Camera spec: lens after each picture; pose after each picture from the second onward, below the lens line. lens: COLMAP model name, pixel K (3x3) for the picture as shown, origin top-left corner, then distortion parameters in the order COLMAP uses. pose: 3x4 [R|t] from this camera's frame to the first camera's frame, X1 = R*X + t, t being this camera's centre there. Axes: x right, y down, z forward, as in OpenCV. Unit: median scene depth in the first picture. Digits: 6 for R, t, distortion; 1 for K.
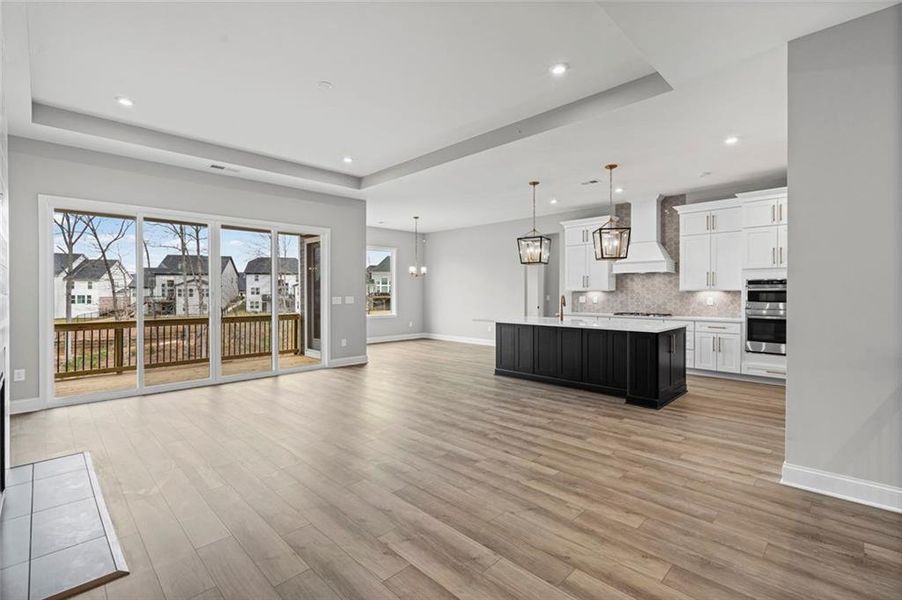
lens RADIAL K [[407.8, 0, 444.0], [0, 407.8, 296.5], [0, 0, 1]] dist [-0.008629, 0.000520]
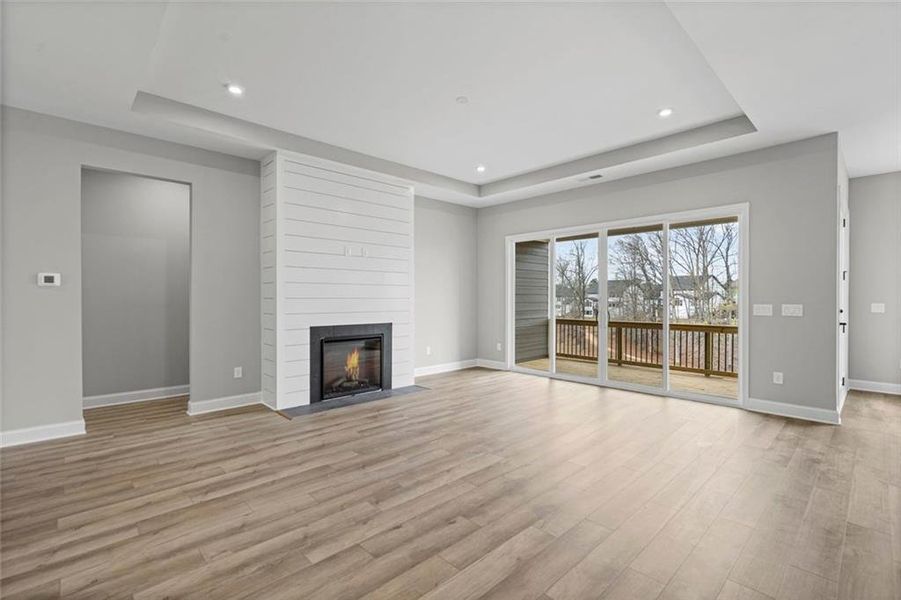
lens RADIAL K [[407.4, 0, 447.0], [0, 407.4, 296.0], [0, 0, 1]] dist [-0.008629, 0.000520]
pose [[-0.024697, 0.000034, -0.999695, 0.879760], [-0.013252, 0.999912, 0.000362, -0.013022], [0.999607, 0.013257, -0.024695, 1.146421]]
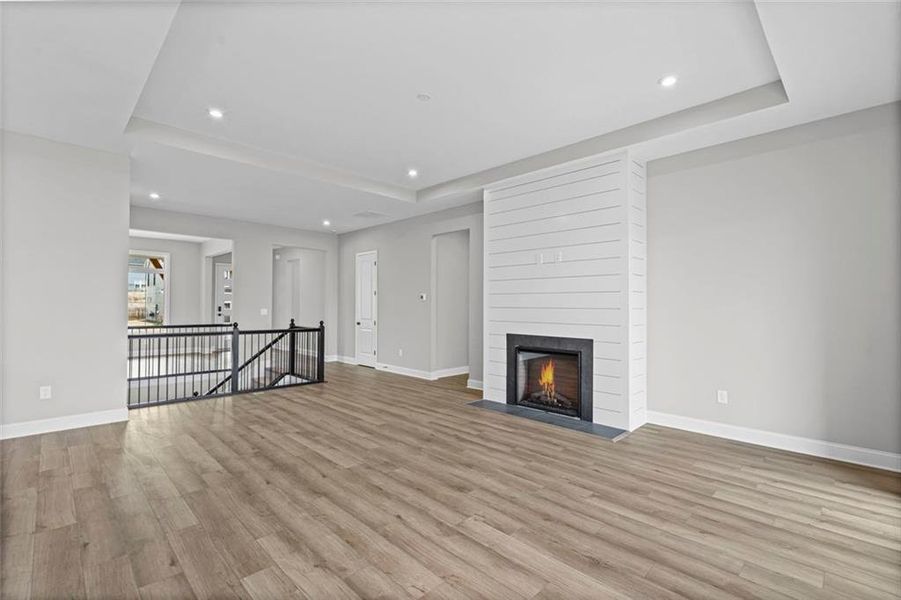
lens RADIAL K [[407.4, 0, 446.2], [0, 407.4, 299.1], [0, 0, 1]] dist [-0.008629, 0.000520]
pose [[-0.999982, -0.003722, 0.004713, -0.407316], [-0.003742, 0.999984, -0.004175, -0.024858], [-0.004698, -0.004193, -0.999980, 2.295342]]
